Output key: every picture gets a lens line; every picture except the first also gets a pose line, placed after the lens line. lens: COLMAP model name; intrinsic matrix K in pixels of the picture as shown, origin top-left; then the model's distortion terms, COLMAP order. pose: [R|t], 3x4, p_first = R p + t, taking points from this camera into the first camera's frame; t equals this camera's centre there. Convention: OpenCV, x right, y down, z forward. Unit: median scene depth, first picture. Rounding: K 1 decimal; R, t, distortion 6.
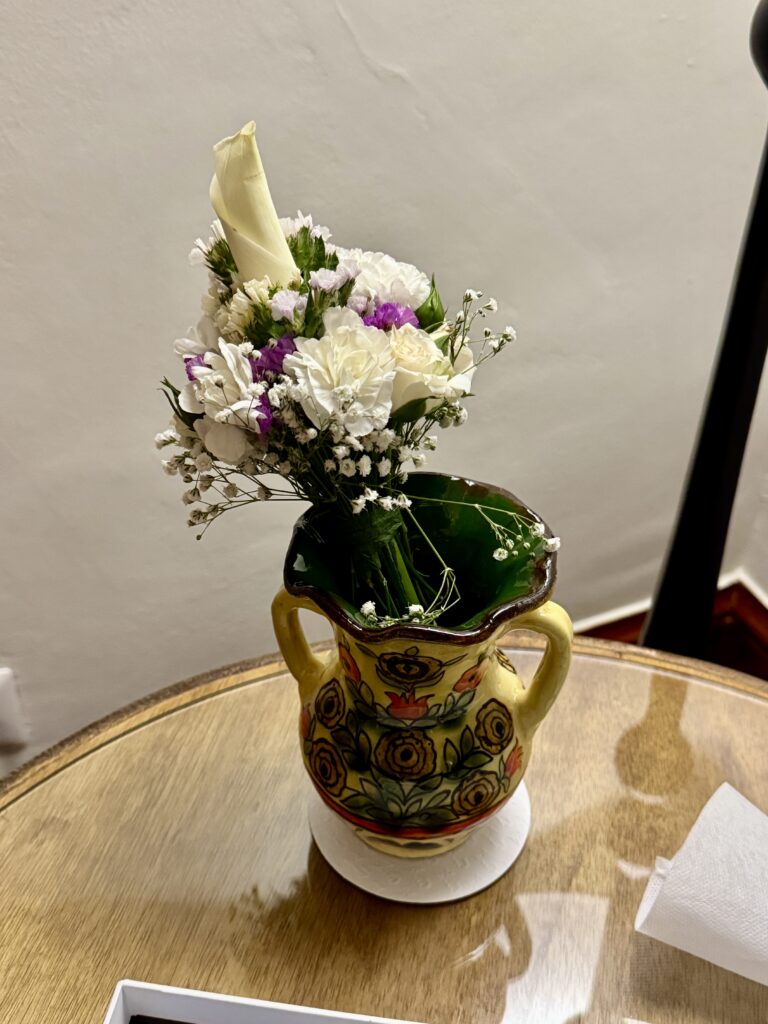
lens RADIAL K [[1124.9, 0, 384.0], [0, 1124.9, 512.0], [0, 0, 1]] dist [0.178104, -0.015416]
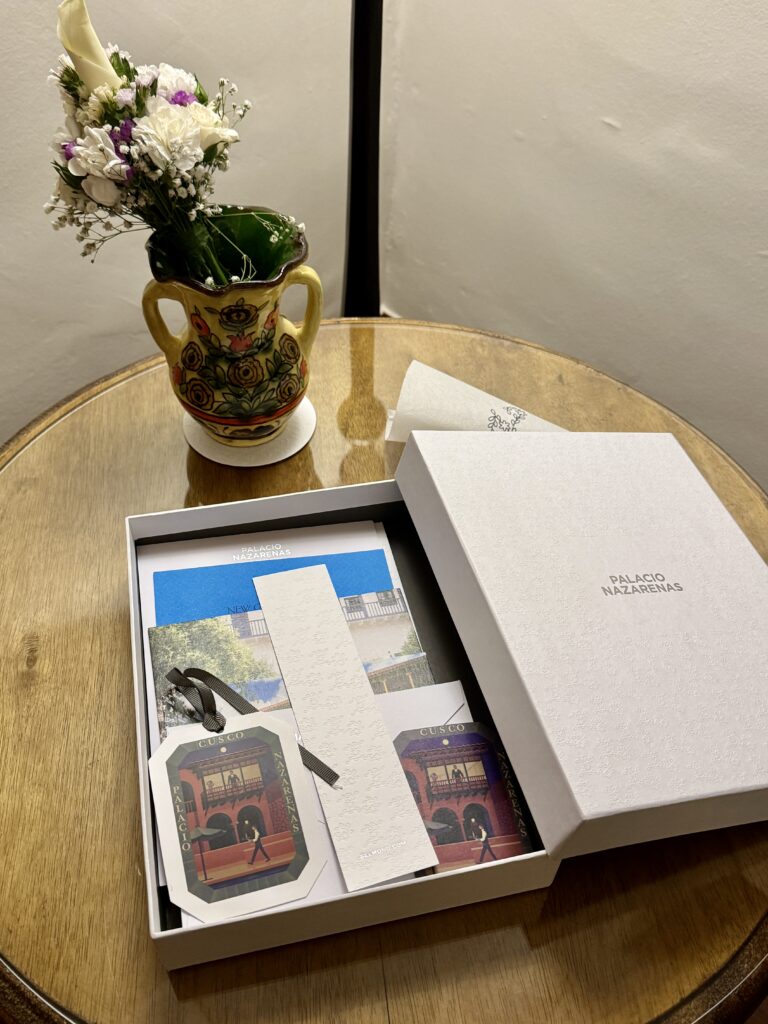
lens RADIAL K [[1071.6, 0, 384.0], [0, 1071.6, 512.0], [0, 0, 1]] dist [0.138992, -0.233692]
pose [[0.919309, -0.253365, 0.301128, -0.340259], [0.220705, 0.965452, 0.138530, 0.245823], [-0.325823, -0.060892, 0.943468, -0.626181]]
